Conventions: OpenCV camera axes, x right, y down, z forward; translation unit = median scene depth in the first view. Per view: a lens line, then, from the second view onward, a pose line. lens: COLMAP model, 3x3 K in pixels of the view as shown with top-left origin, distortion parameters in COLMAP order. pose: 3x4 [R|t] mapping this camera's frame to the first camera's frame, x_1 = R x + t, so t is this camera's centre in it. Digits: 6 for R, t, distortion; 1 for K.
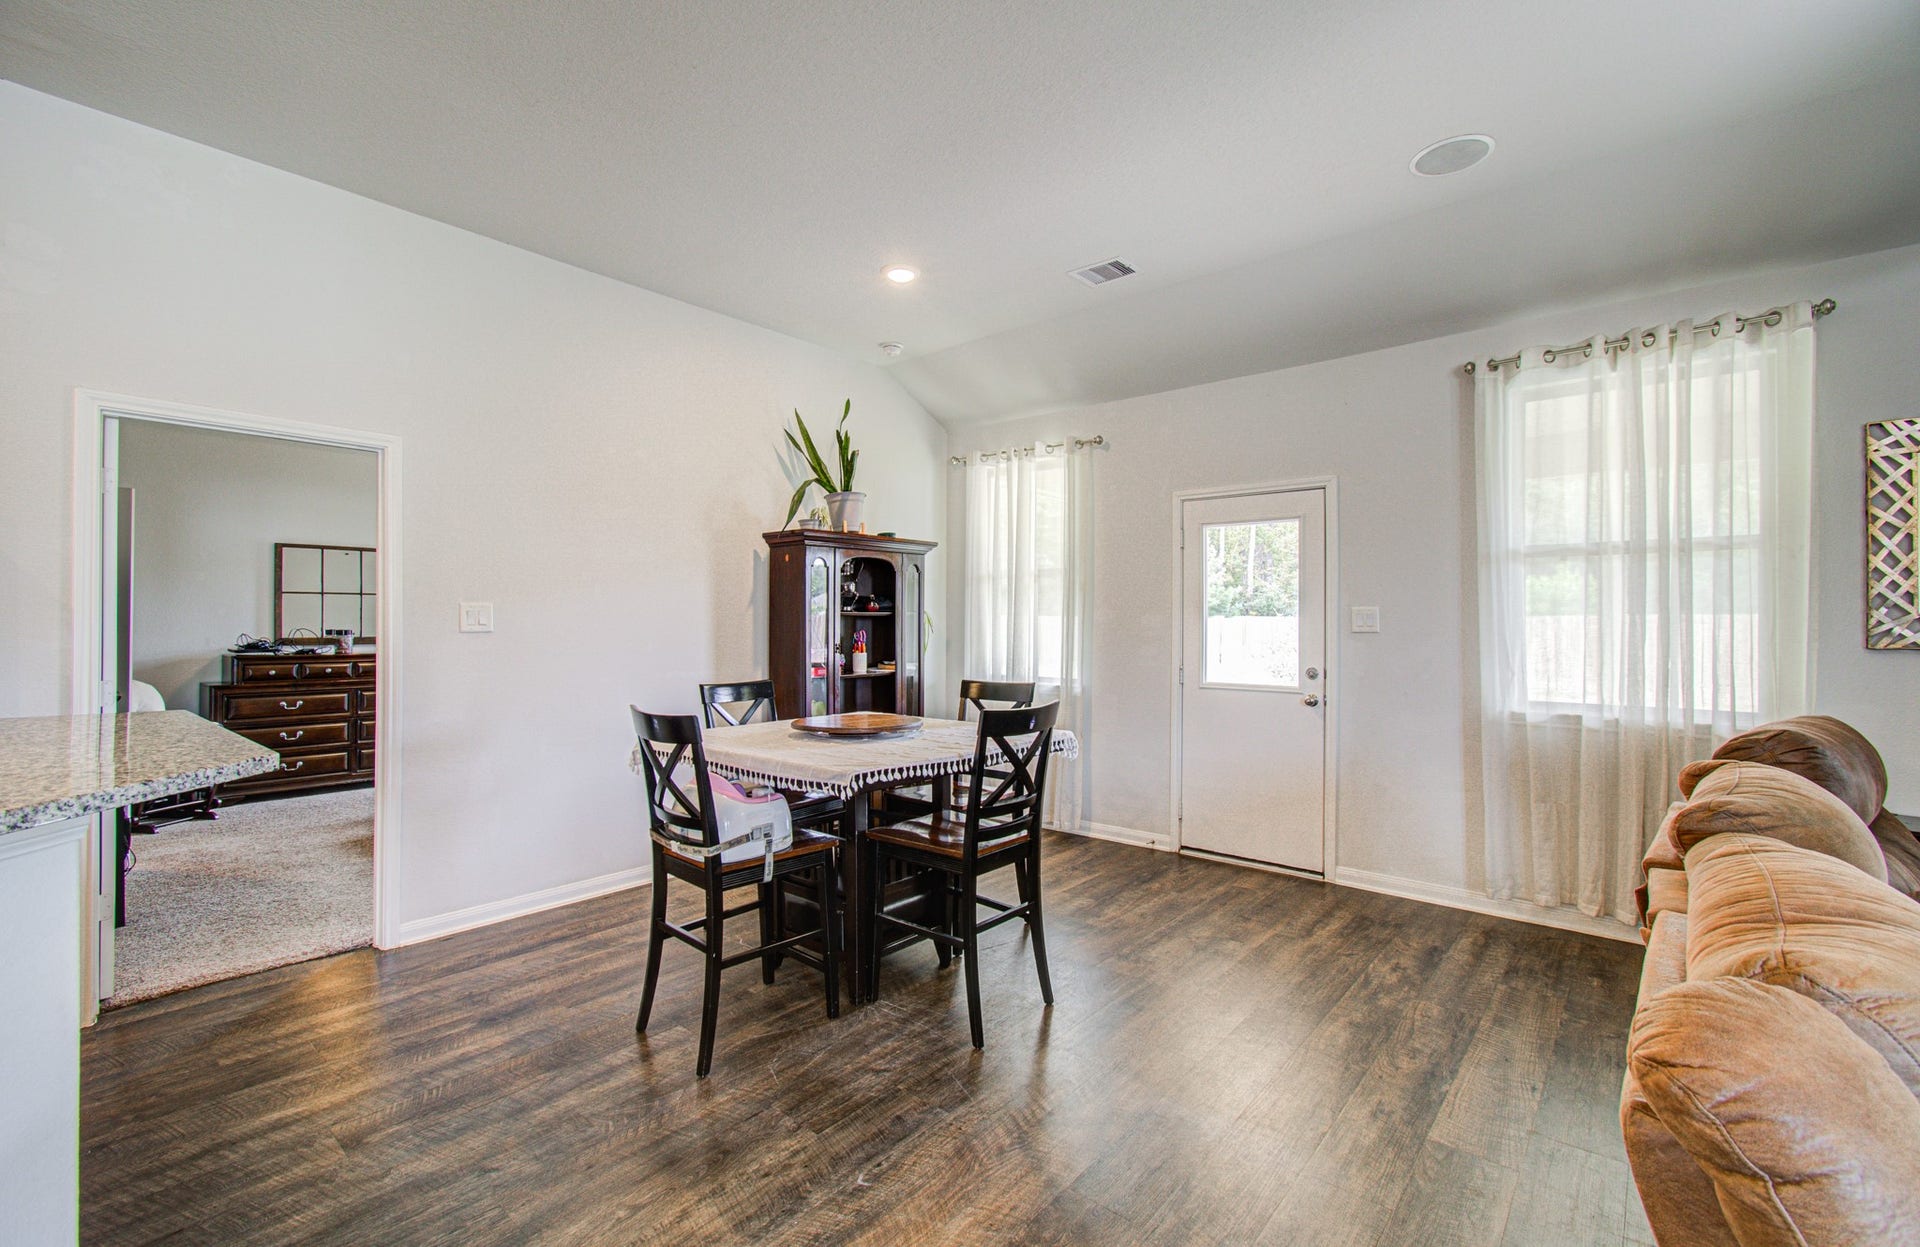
lens RADIAL K [[876.4, 0, 964.0], [0, 876.4, 618.3], [0, 0, 1]] dist [-0.002455, 0.003878]
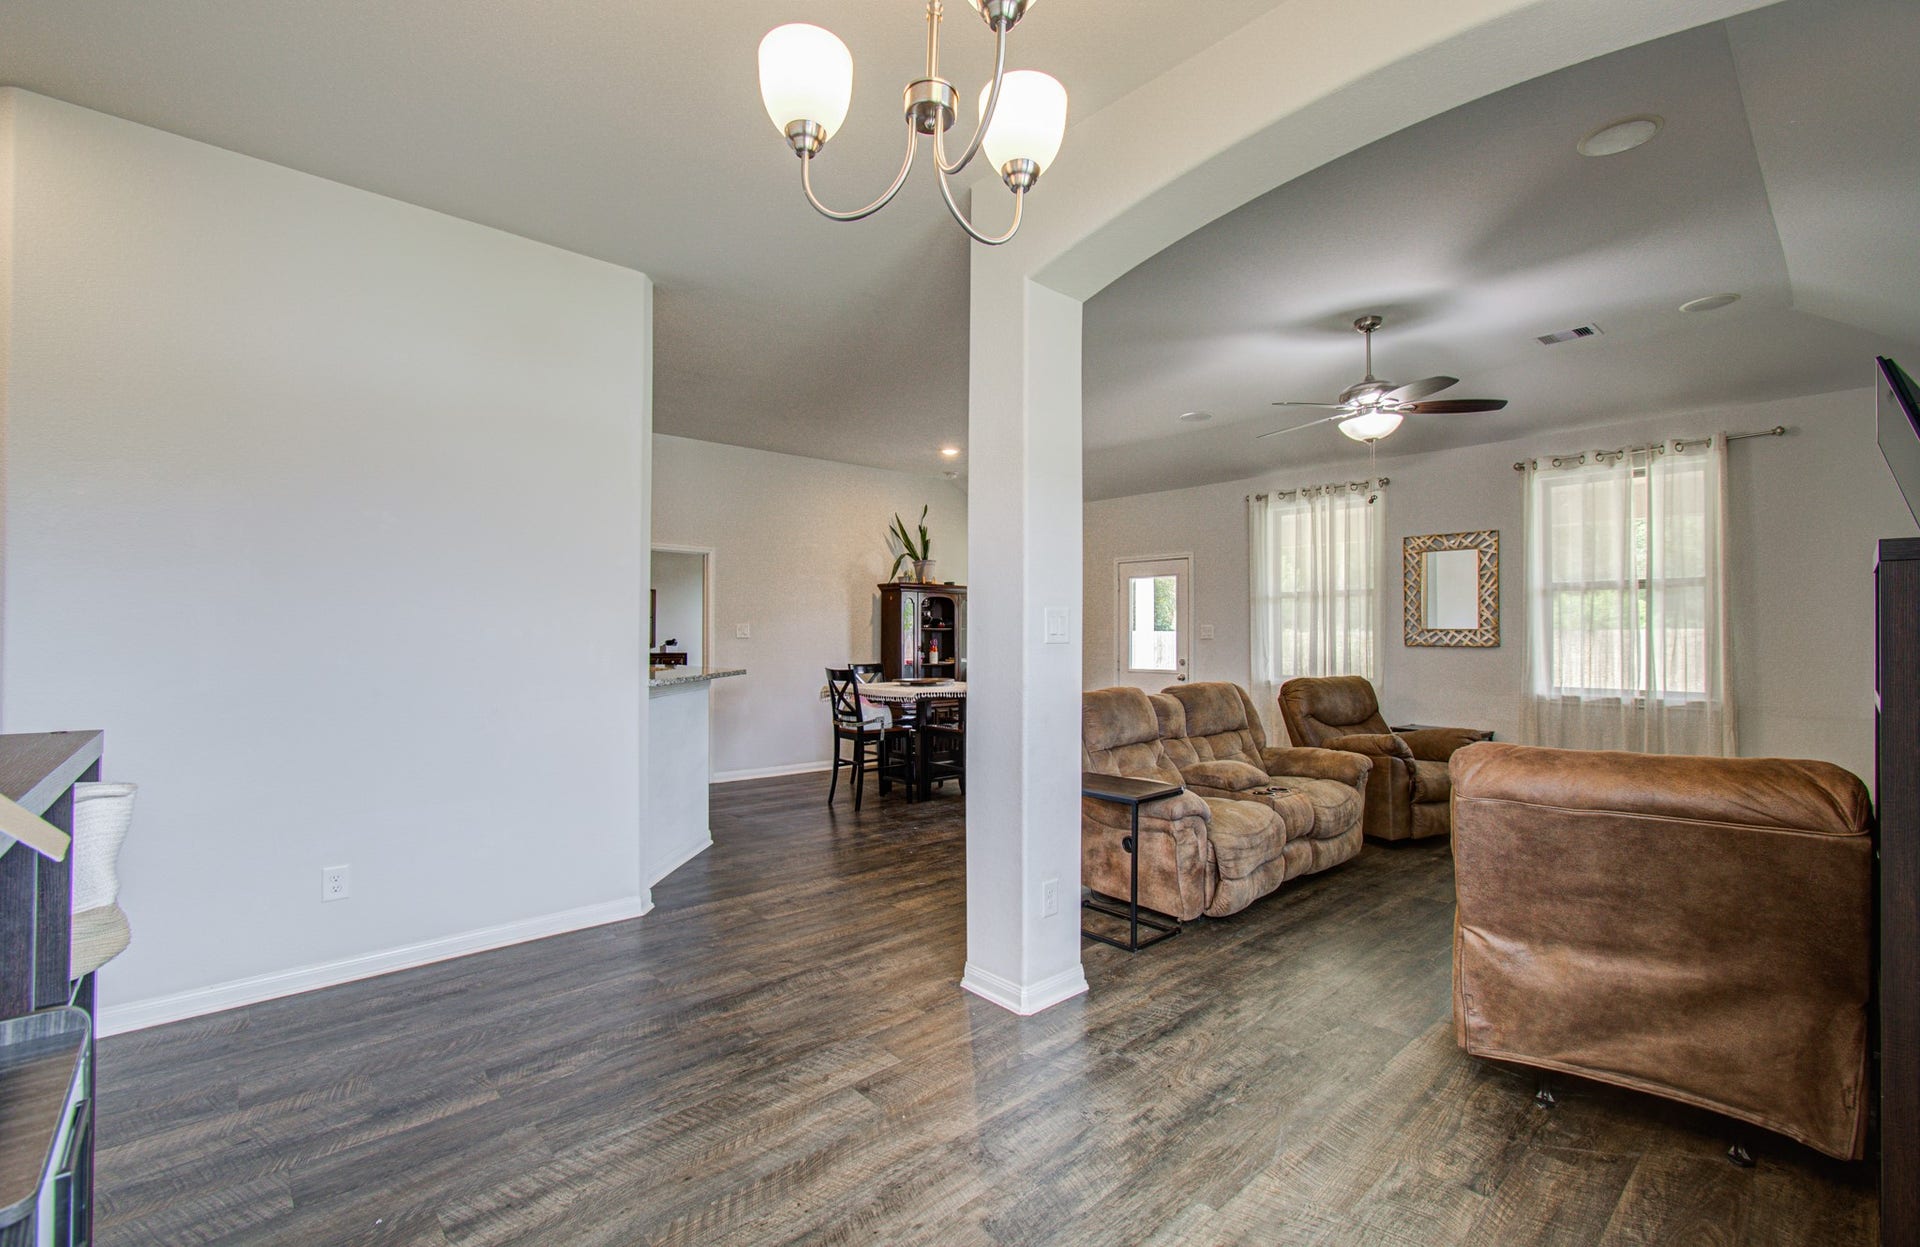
lens RADIAL K [[876.4, 0, 994.1], [0, 876.4, 630.1], [0, 0, 1]] dist [-0.002455, 0.003878]
pose [[0.996268, 0.000463, -0.086313, 0.245900], [-0.000967, 0.999983, -0.005802, 0.010599], [0.086309, 0.005864, 0.996251, -1.163121]]
